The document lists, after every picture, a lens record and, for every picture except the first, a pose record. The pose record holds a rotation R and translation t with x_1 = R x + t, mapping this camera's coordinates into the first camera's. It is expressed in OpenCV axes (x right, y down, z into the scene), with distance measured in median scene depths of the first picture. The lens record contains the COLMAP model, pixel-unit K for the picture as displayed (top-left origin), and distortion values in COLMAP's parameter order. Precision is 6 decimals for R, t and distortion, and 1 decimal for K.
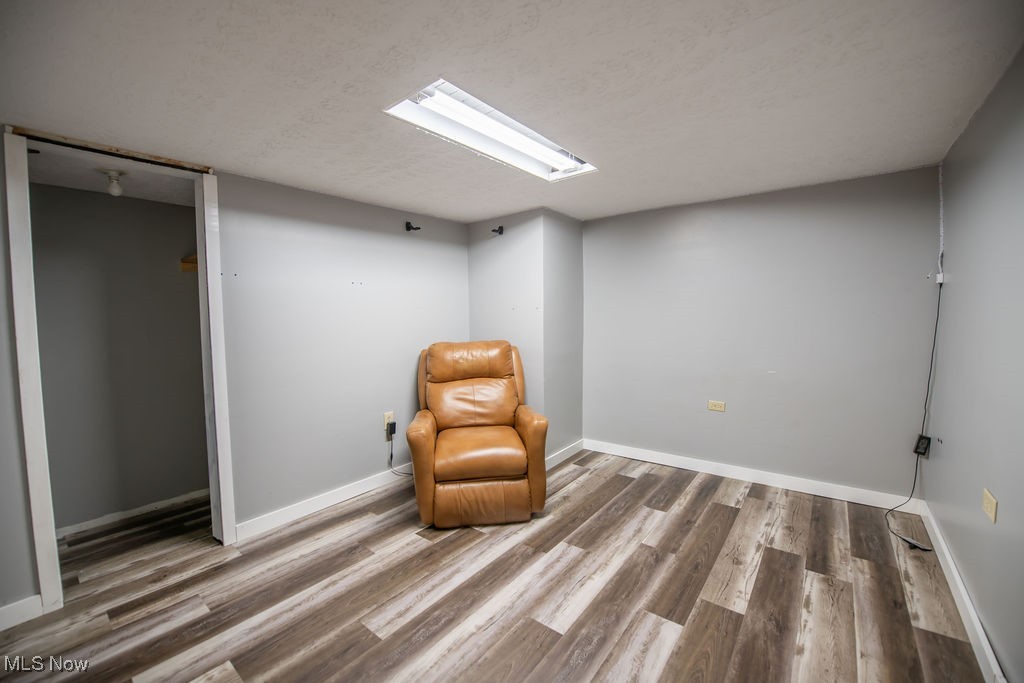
lens RADIAL K [[411.2, 0, 512.1], [0, 411.2, 341.1], [0, 0, 1]] dist [-0.000191, -0.000047]
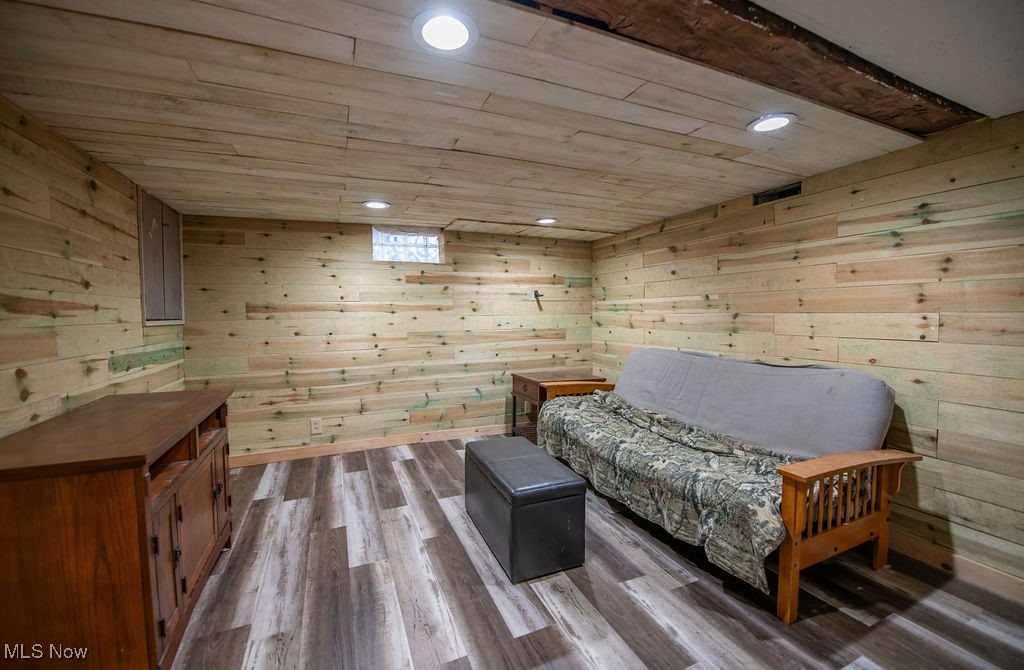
lens RADIAL K [[417.9, 0, 511.4], [0, 417.9, 336.7], [0, 0, 1]] dist [-0.000513, -0.000021]
pose [[-0.479216, 0.051462, -0.876187, 1.566520], [-0.077164, 0.991944, 0.100464, -0.076671], [0.874298, 0.115754, -0.471384, 1.659271]]
